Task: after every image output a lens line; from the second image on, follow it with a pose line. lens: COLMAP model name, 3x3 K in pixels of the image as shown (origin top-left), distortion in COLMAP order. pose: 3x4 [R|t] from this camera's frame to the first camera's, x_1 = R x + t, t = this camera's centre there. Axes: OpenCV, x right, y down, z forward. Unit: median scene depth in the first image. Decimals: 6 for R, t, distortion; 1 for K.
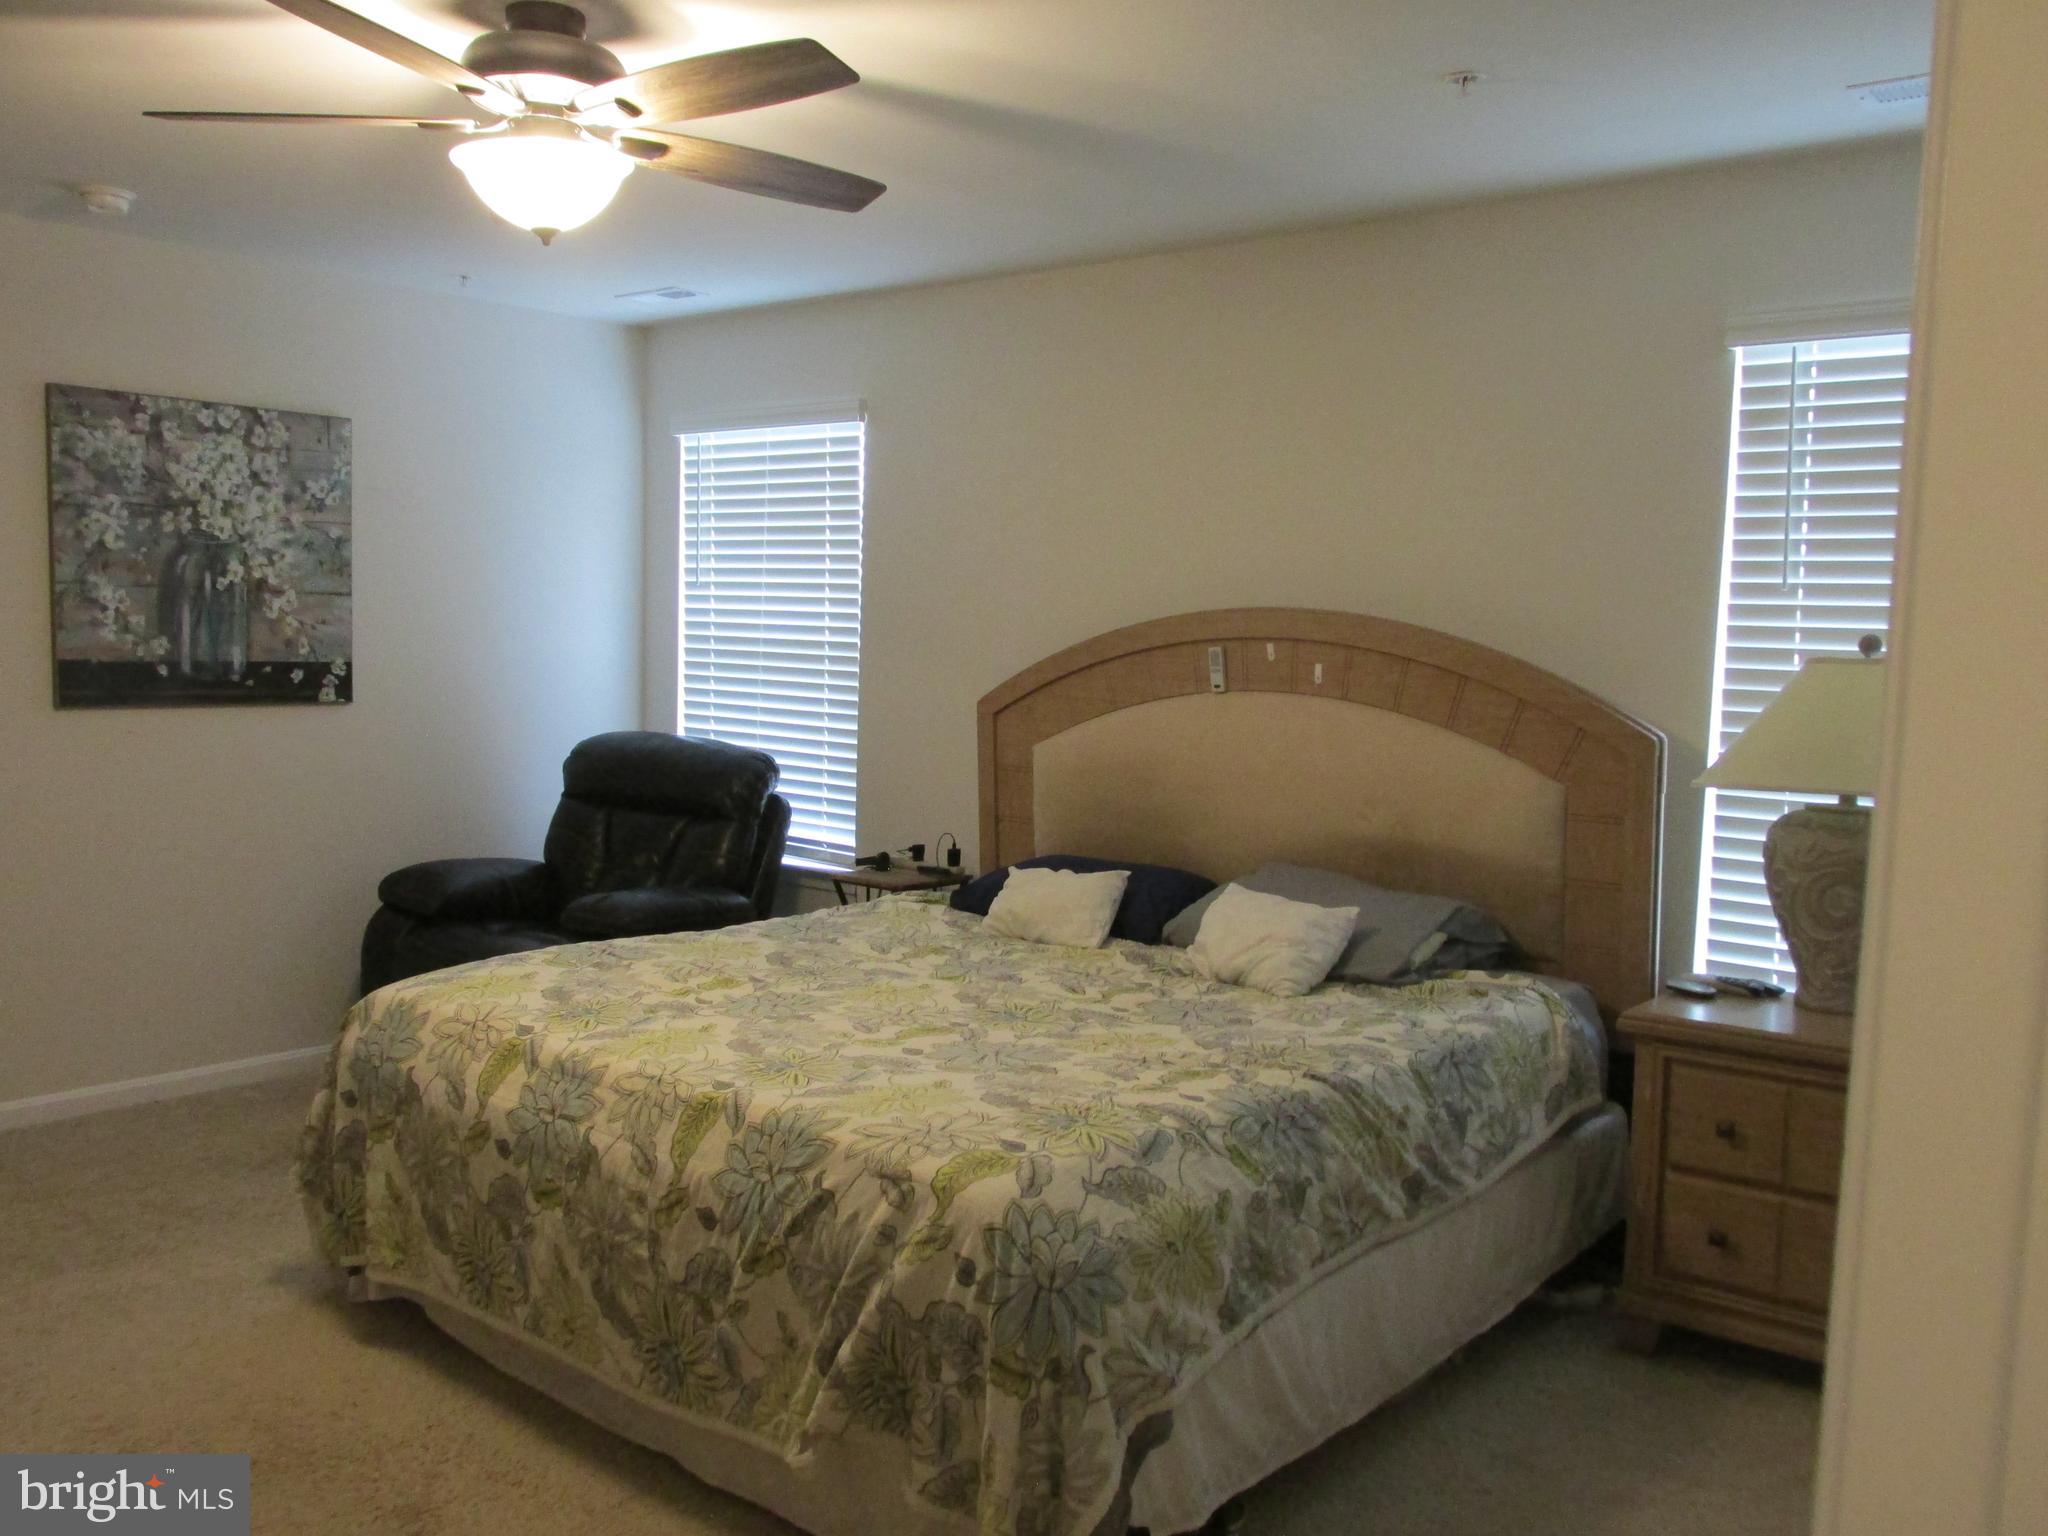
lens RADIAL K [[1717.7, 0, 1036.3], [0, 1717.7, 790.7], [0, 0, 1]] dist [-0.014857, -0.005561]
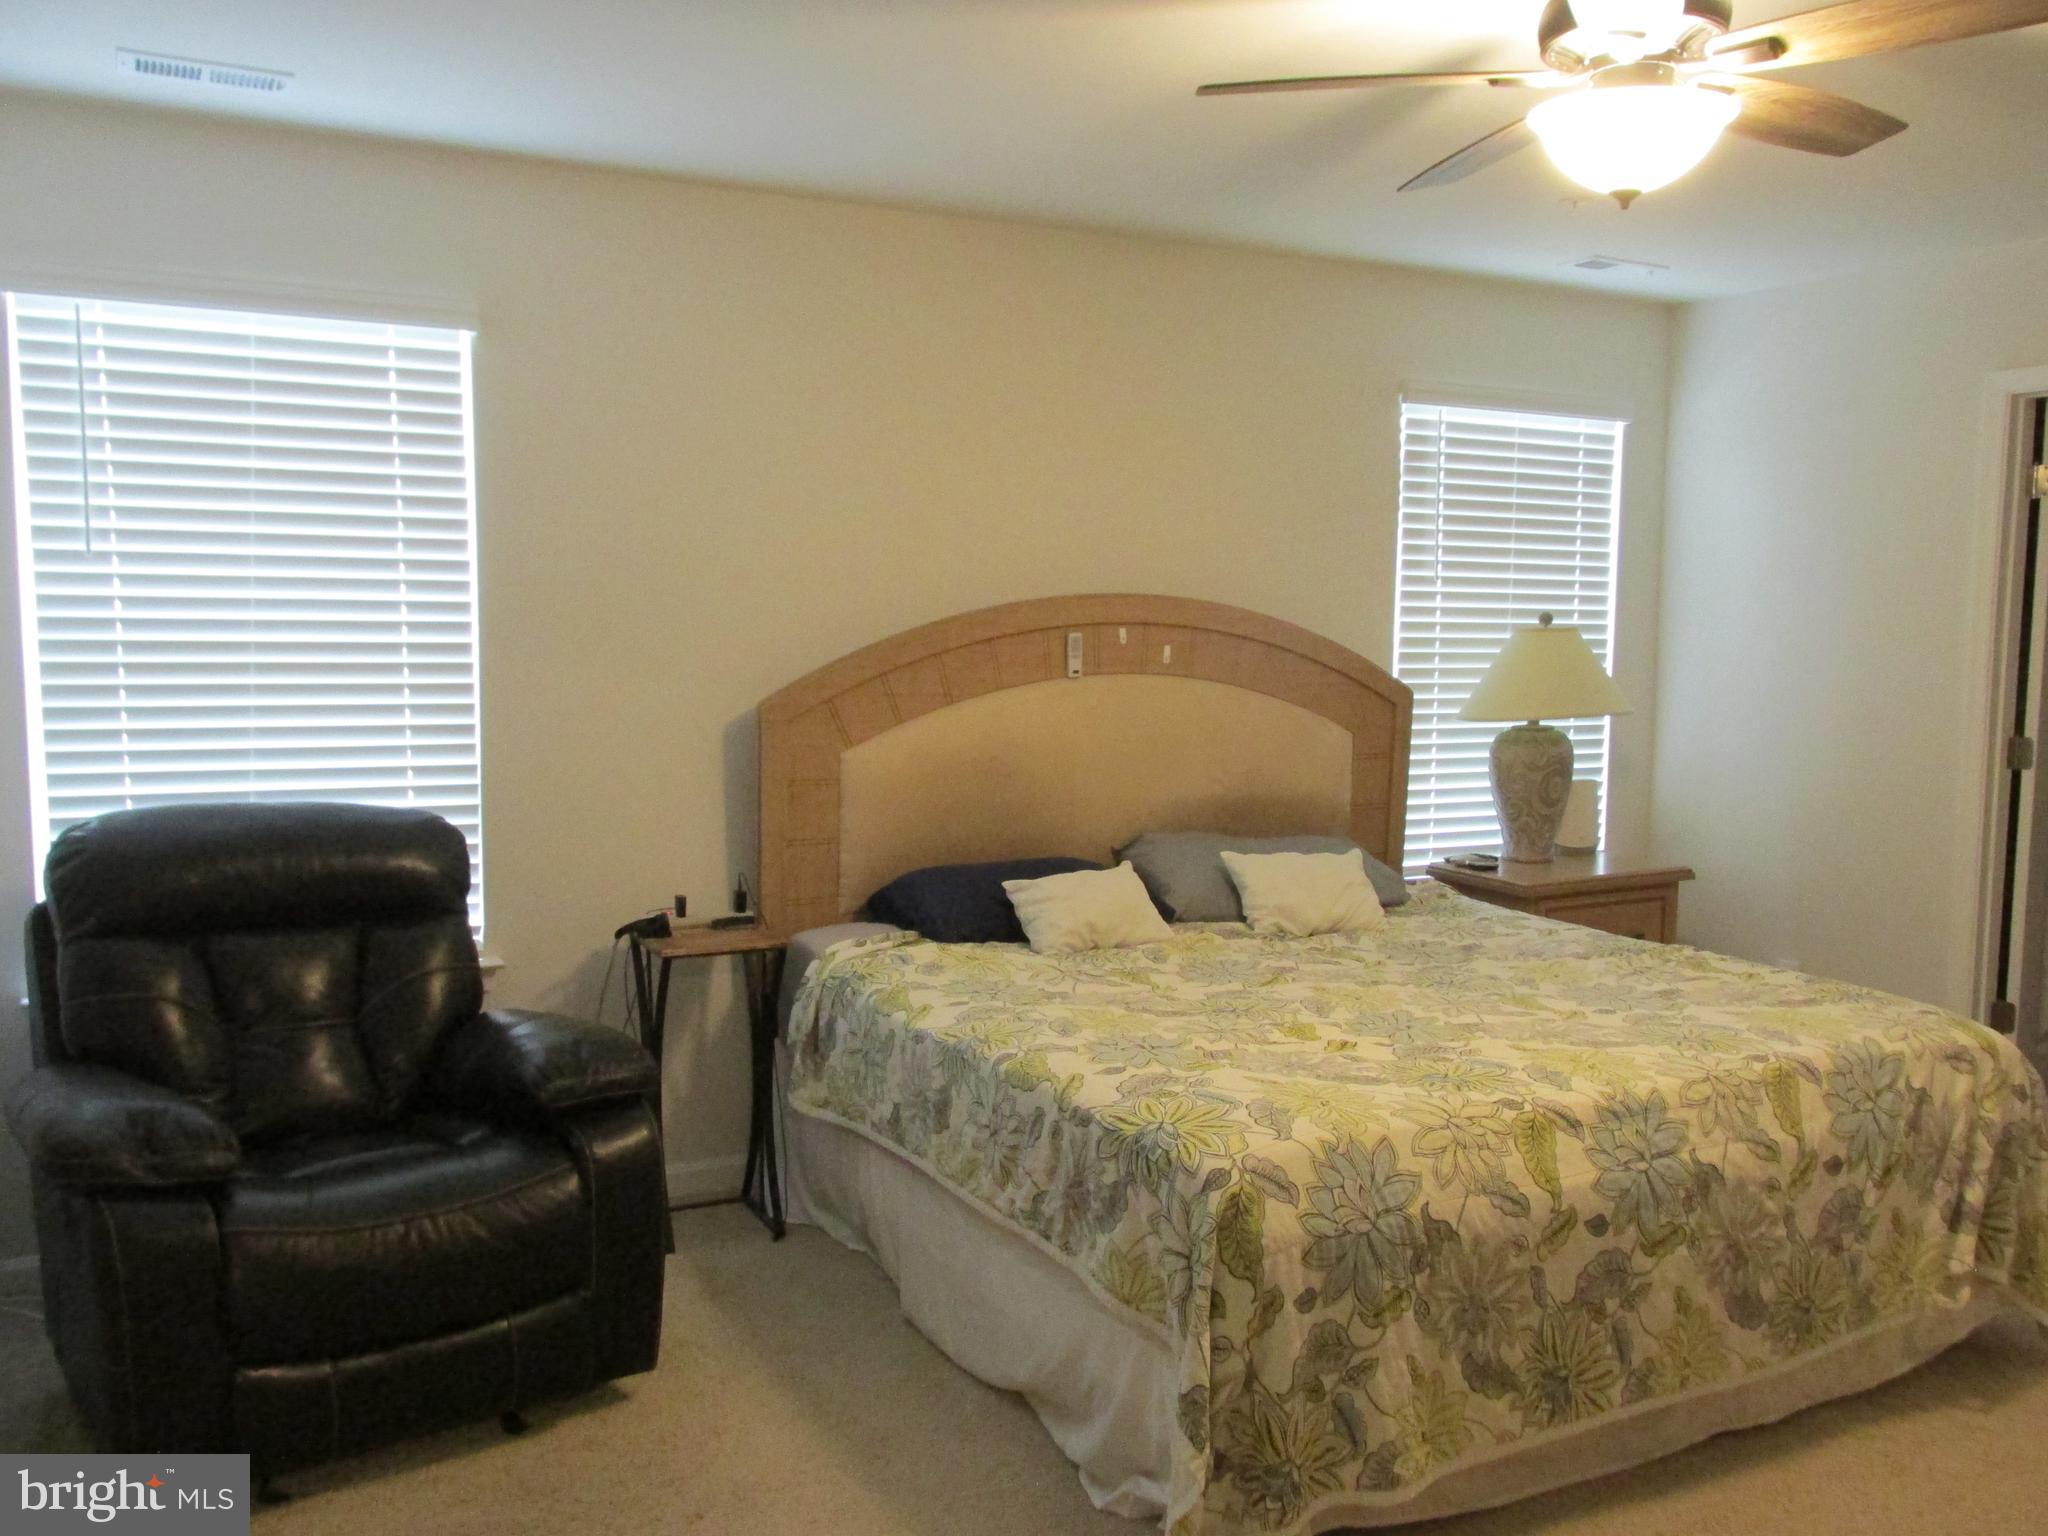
lens RADIAL K [[1640.3, 0, 1022.7], [0, 1640.3, 832.3], [0, 0, 1]] dist [-0.013119, 0.004305]
pose [[0.388867, -0.138271, 0.910859, -1.075541], [0.093180, 0.989506, 0.110429, -0.102381], [-0.916570, 0.041931, 0.397671, 0.859548]]
